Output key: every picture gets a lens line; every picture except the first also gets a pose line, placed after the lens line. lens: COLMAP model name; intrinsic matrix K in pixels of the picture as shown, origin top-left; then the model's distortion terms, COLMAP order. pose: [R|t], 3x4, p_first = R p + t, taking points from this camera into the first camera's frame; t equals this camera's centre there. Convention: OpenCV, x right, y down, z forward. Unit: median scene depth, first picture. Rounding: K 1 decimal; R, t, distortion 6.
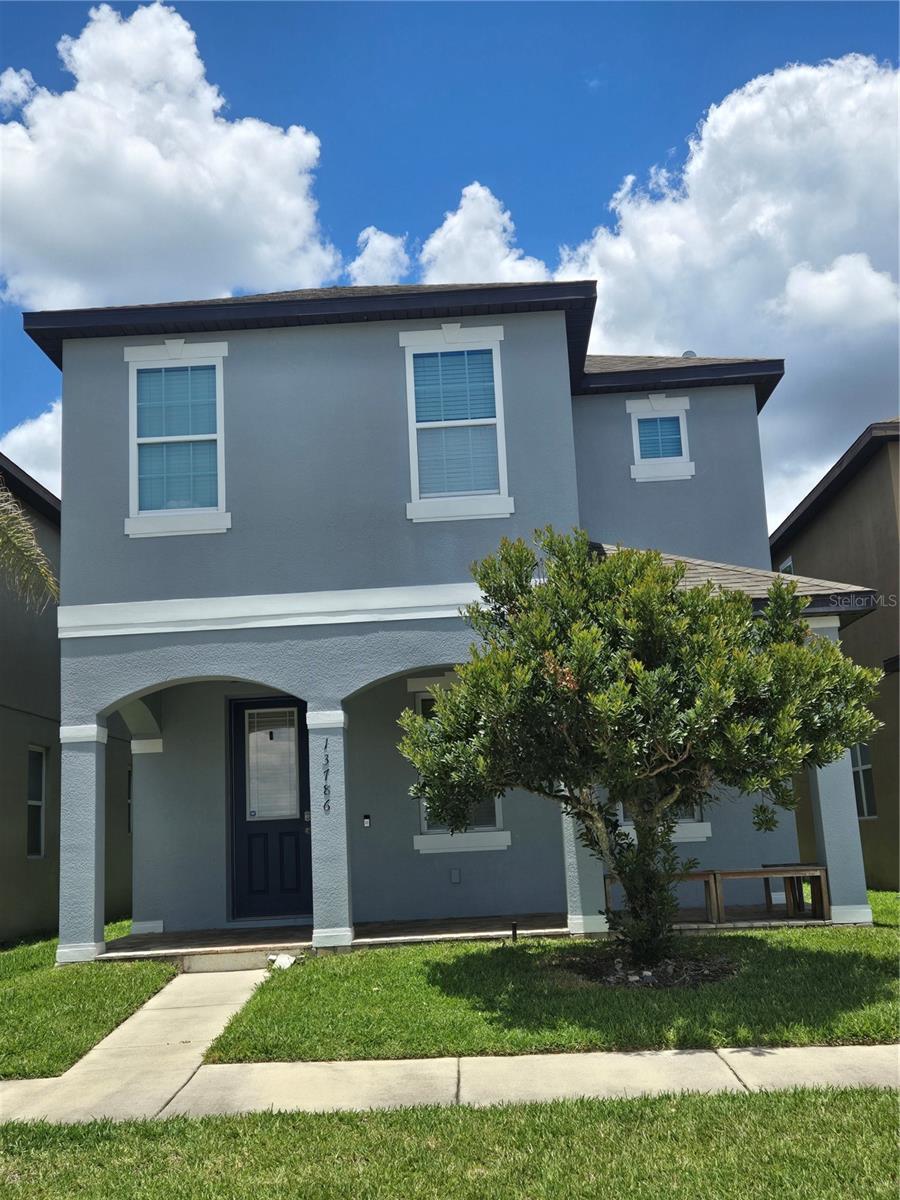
lens RADIAL K [[1281.3, 0, 443.6], [0, 1281.3, 605.5], [0, 0, 1]] dist [0.080416, -0.009747]
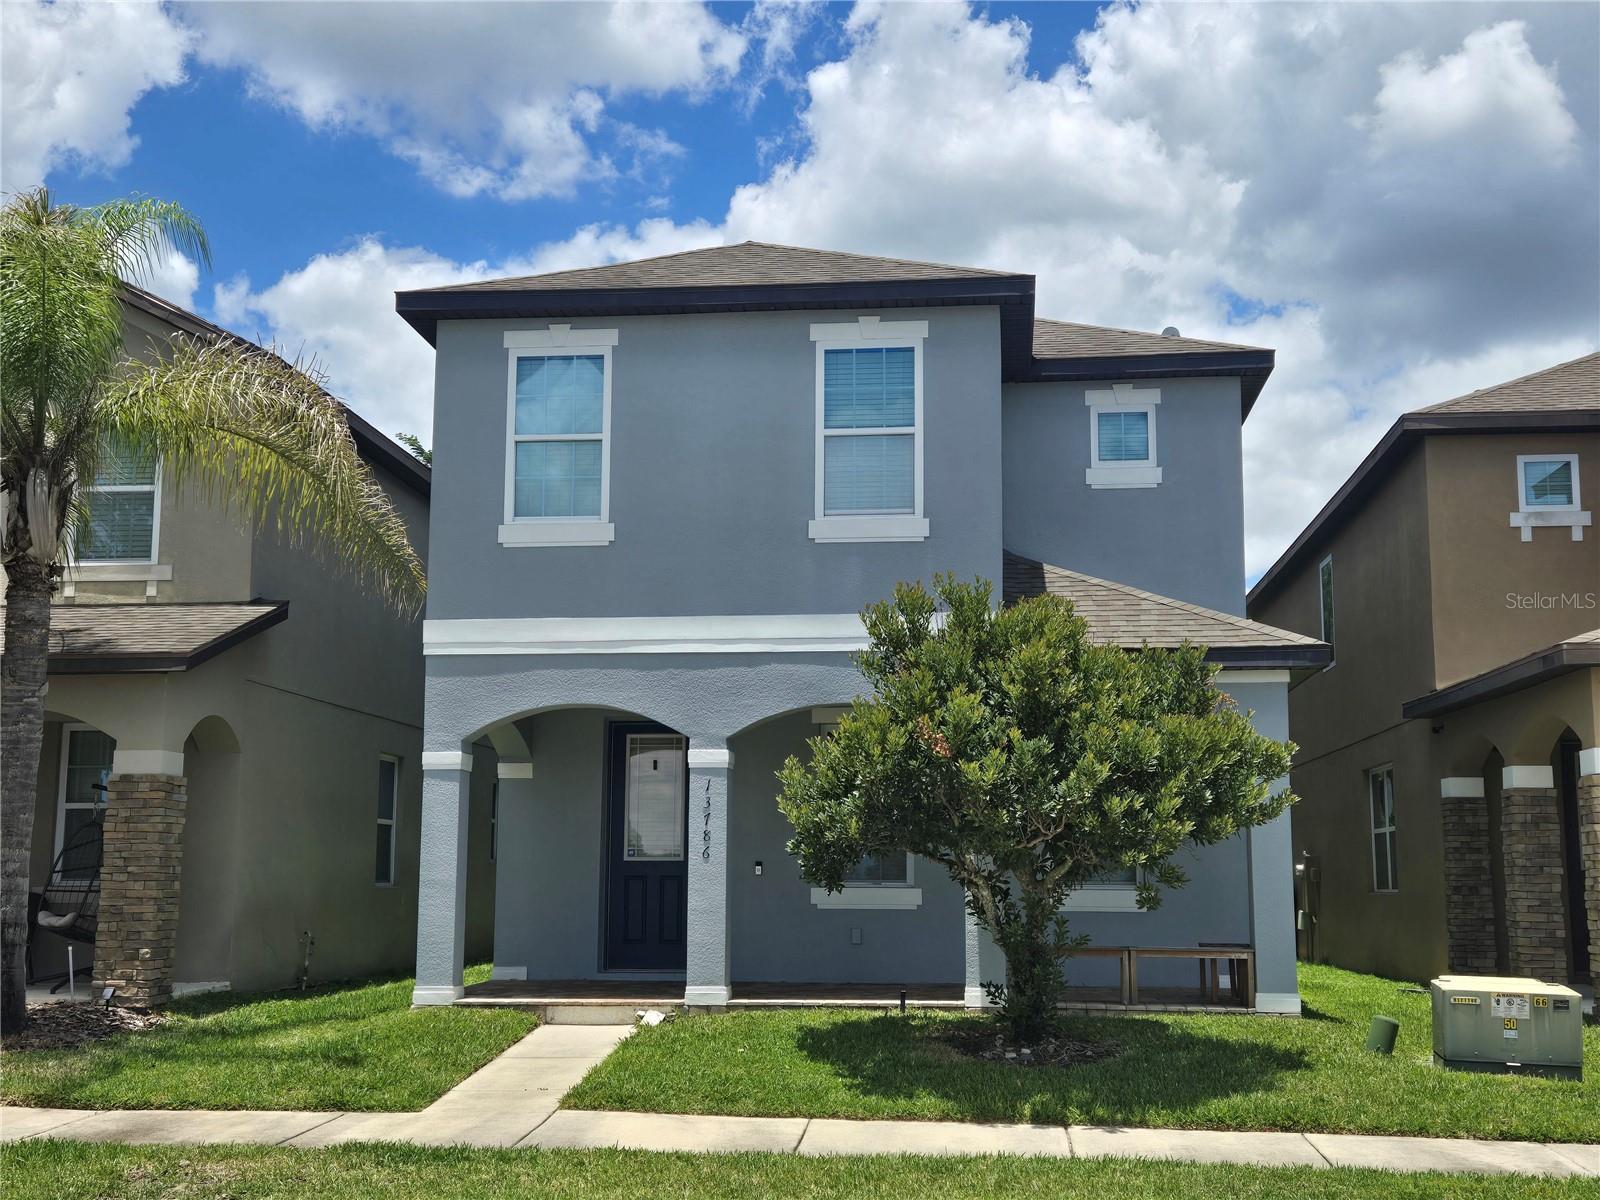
lens RADIAL K [[1831.0, 0, 804.3], [0, 1831.0, 626.8], [0, 0, 1]] dist [0.088886, -0.008508]
pose [[0.996392, 0.042595, -0.073402, 0.068570], [-0.039139, 0.998085, 0.047897, -0.070928], [0.075302, -0.044851, 0.996152, -0.289937]]
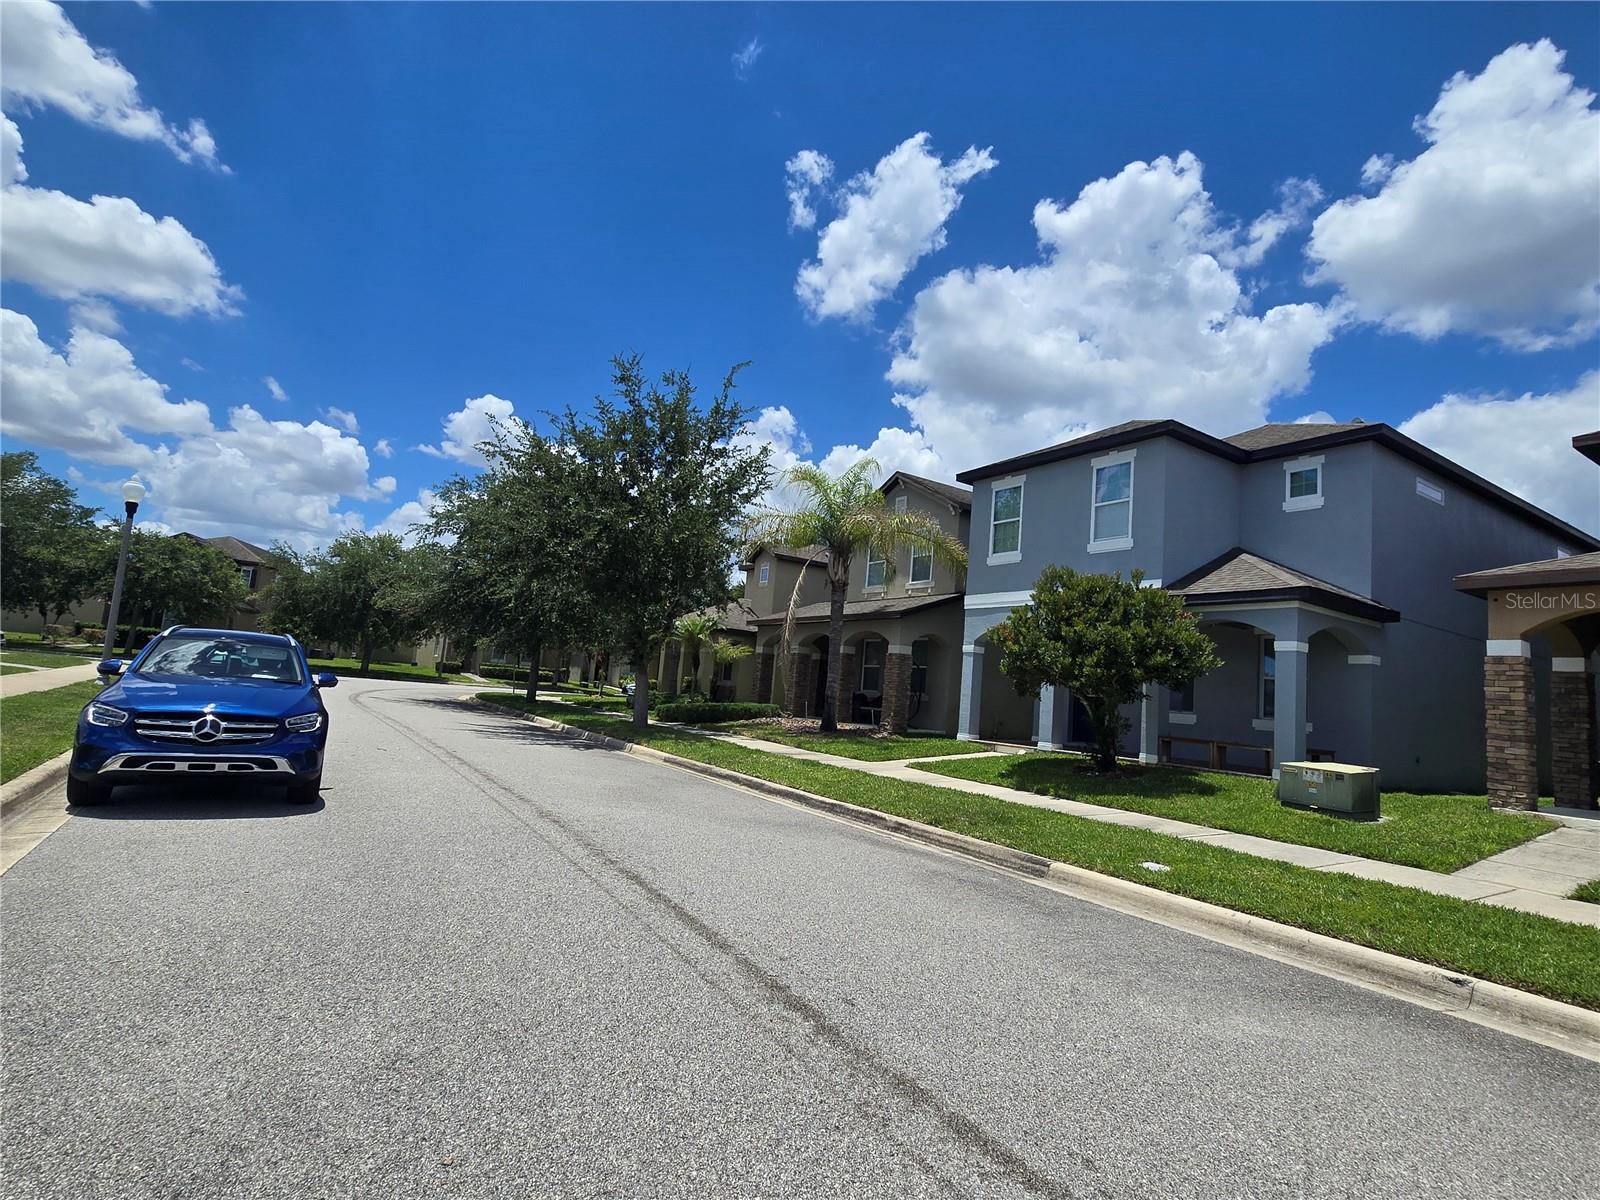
lens RADIAL K [[821.1, 0, 799.9], [0, 821.1, 594.4], [0, 0, 1]] dist [0.000025, 0.000670]
pose [[0.570681, -0.005093, -0.821156, 0.832349], [0.038452, 0.999050, 0.020527, -0.047871], [0.820271, -0.043289, 0.570334, -0.134519]]
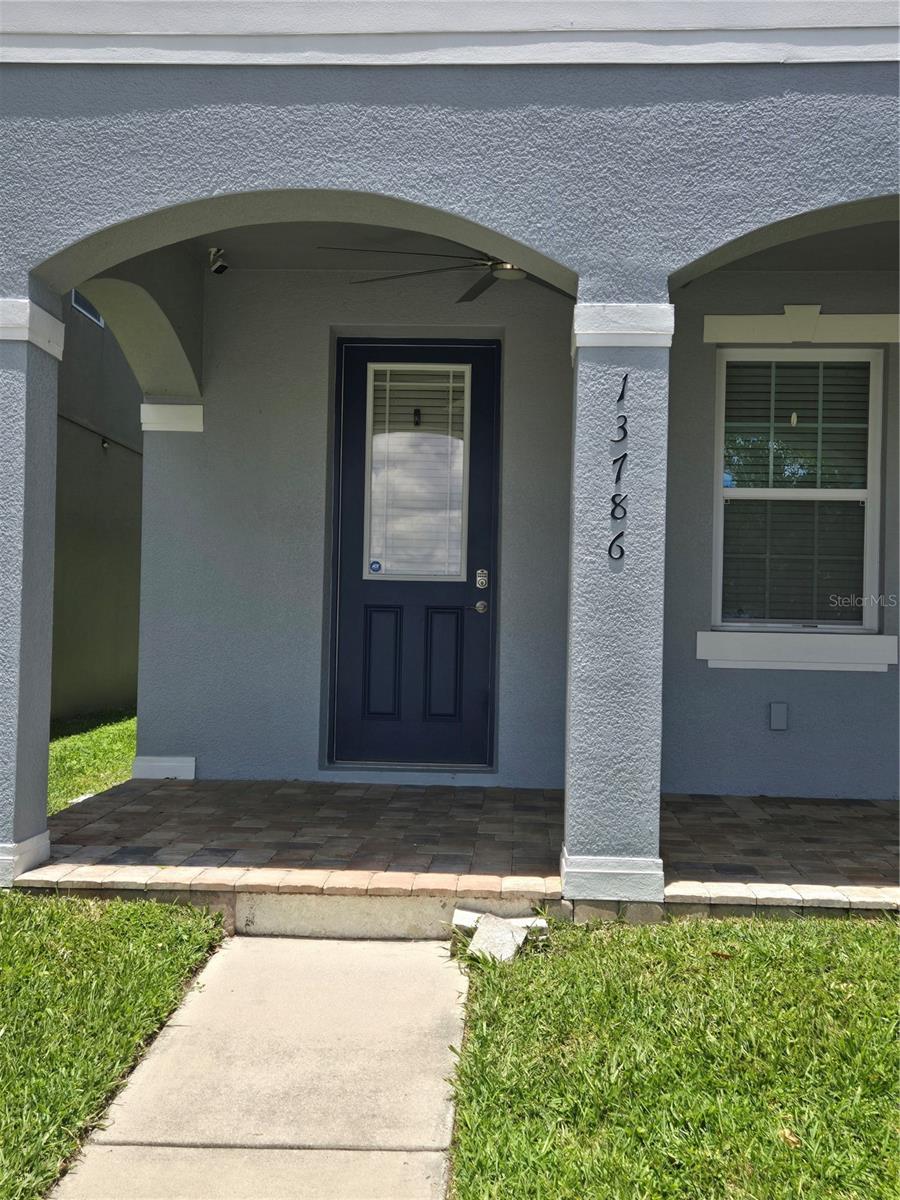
lens RADIAL K [[1218.3, 0, 467.8], [0, 1218.3, 613.8], [0, 0, 1]] dist [0.071040, -0.022754]
pose [[0.997524, 0.070228, -0.003799, -0.135272], [-0.068520, 0.982605, 0.172602, 0.117459], [0.015854, -0.171914, 0.984984, 0.647440]]
